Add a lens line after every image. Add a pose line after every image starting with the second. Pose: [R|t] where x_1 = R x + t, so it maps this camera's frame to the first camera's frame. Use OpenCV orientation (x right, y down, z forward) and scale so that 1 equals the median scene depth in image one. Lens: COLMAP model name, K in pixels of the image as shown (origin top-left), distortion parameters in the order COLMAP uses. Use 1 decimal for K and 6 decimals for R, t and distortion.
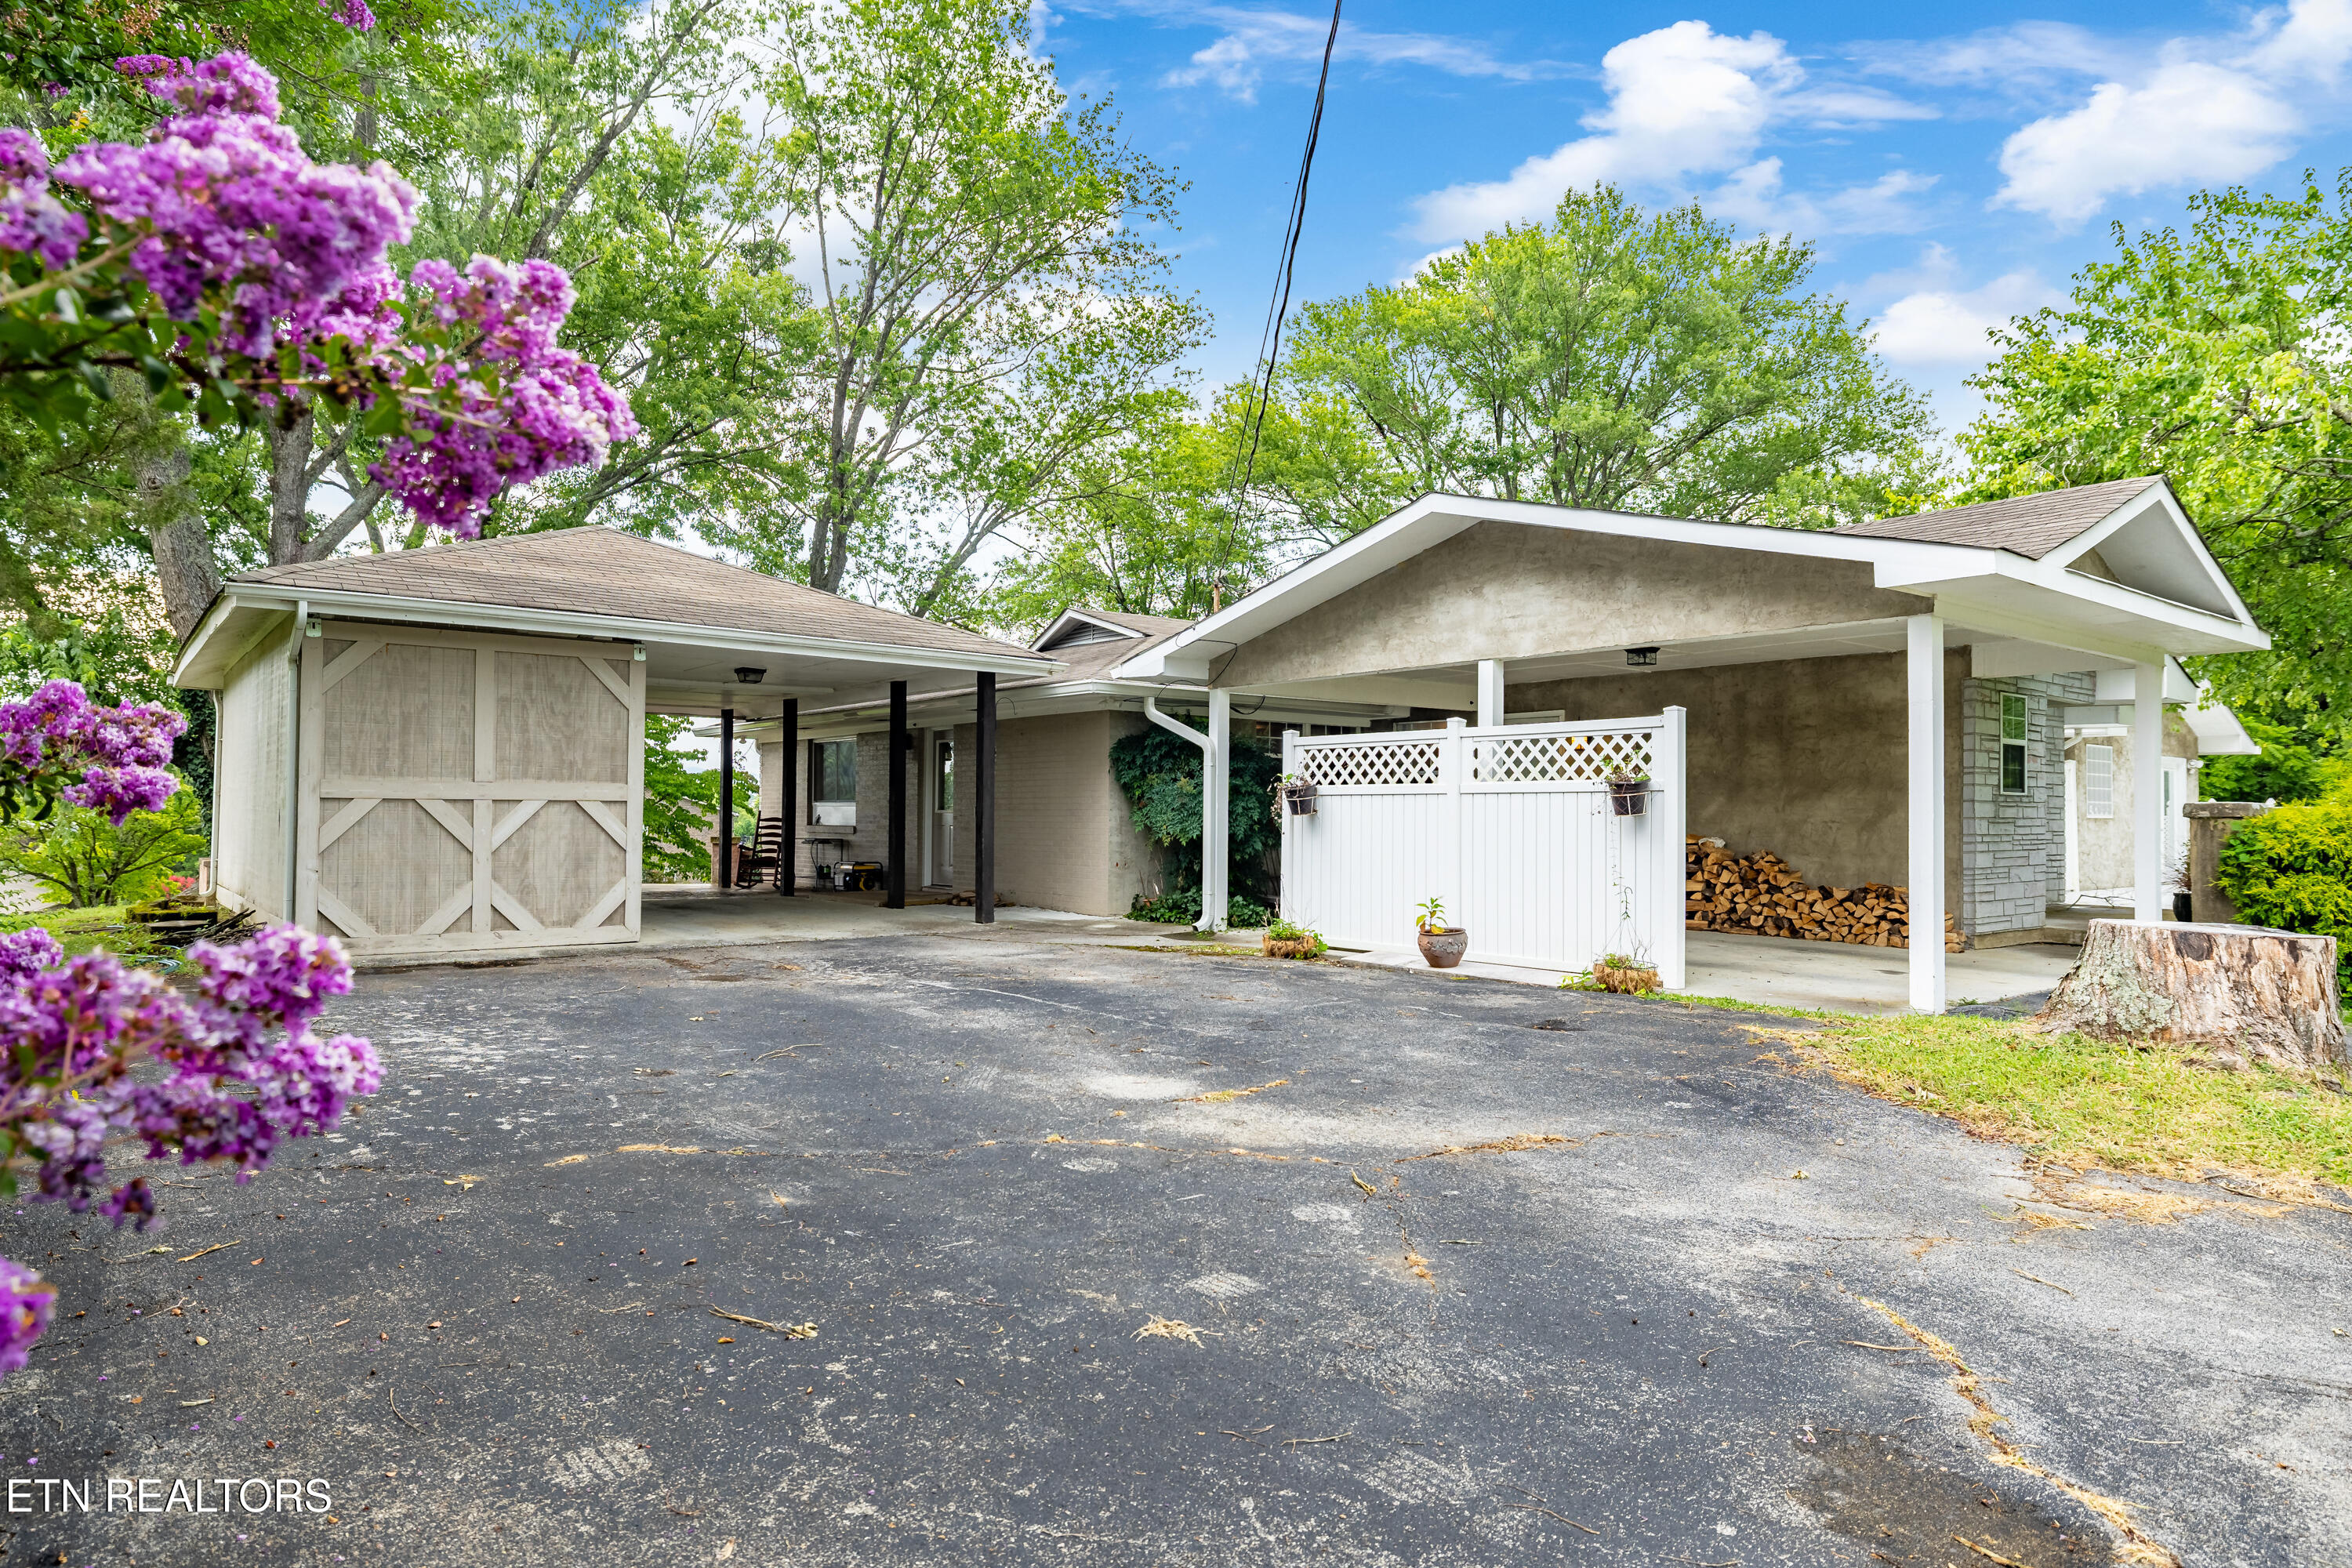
lens RADIAL K [[1389.4, 0, 1169.1], [0, 1389.4, 793.9], [0, 0, 1]] dist [0.004170, 0.000393]
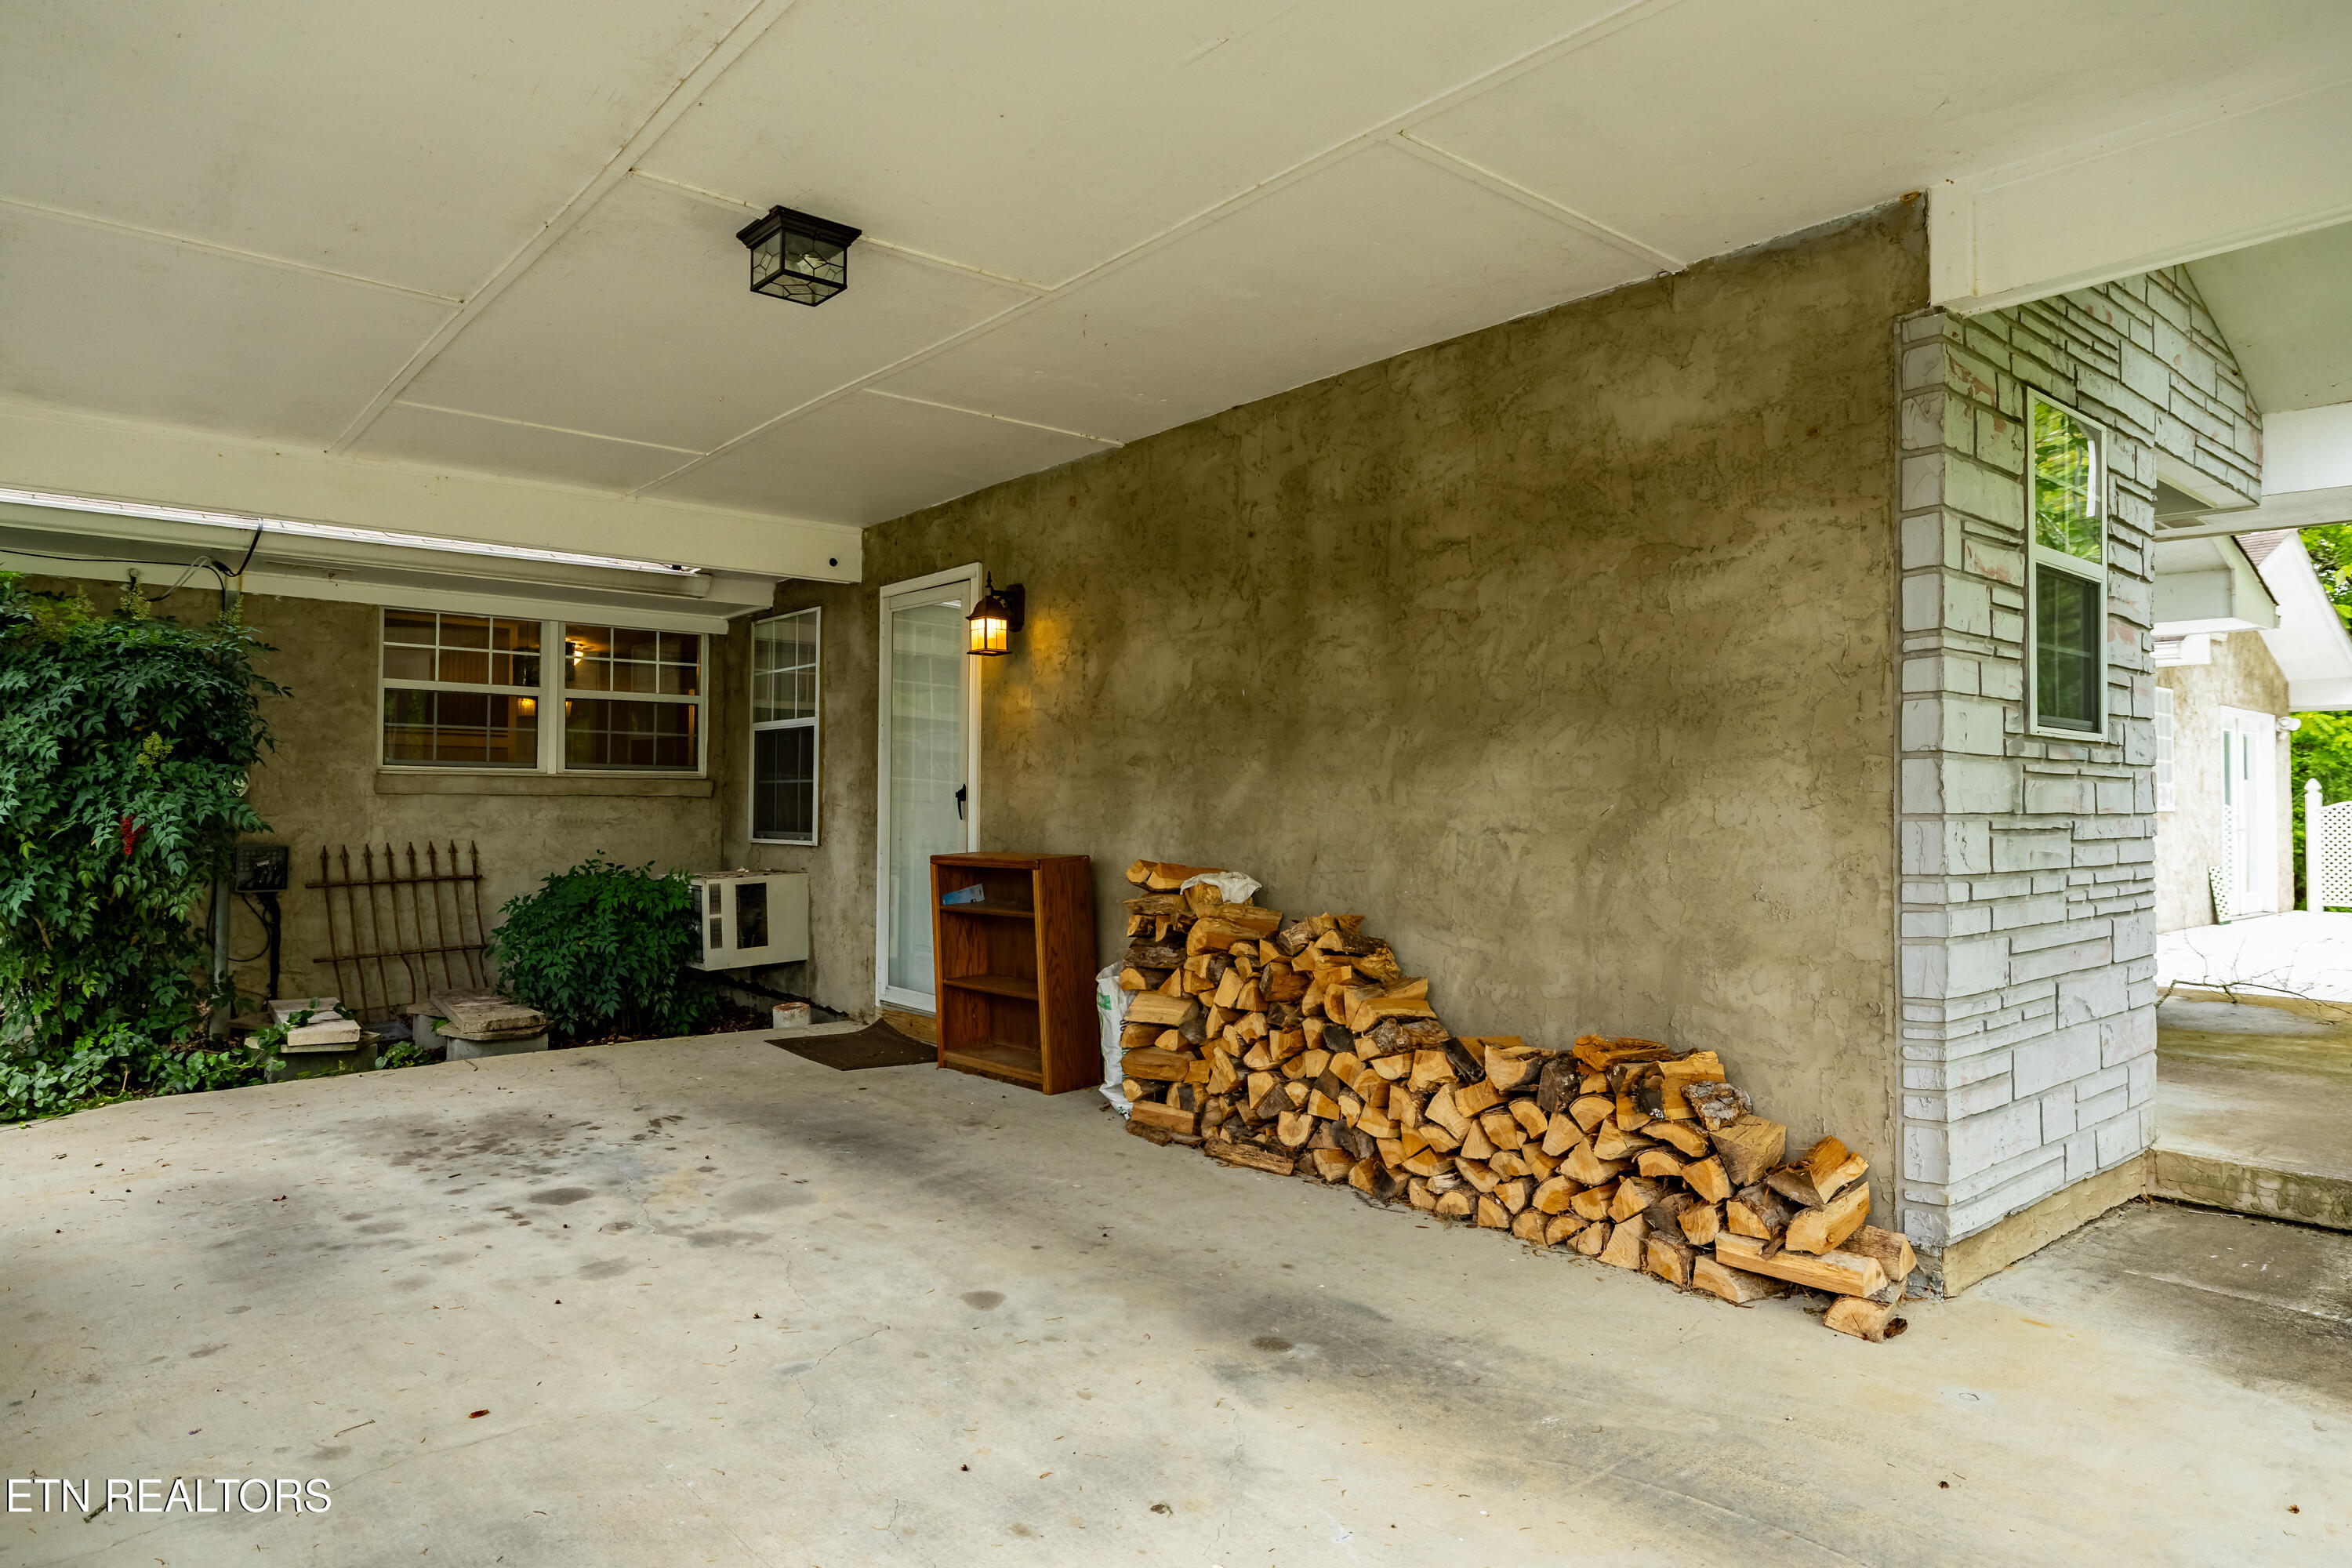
lens RADIAL K [[1389.4, 0, 1183.4], [0, 1389.4, 784.0], [0, 0, 1]] dist [0.004170, 0.000393]
pose [[0.999678, -0.004328, 0.024989, 0.407503], [0.004433, 0.999981, -0.004173, 0.011048], [-0.024970, 0.004282, 0.999679, 0.703567]]
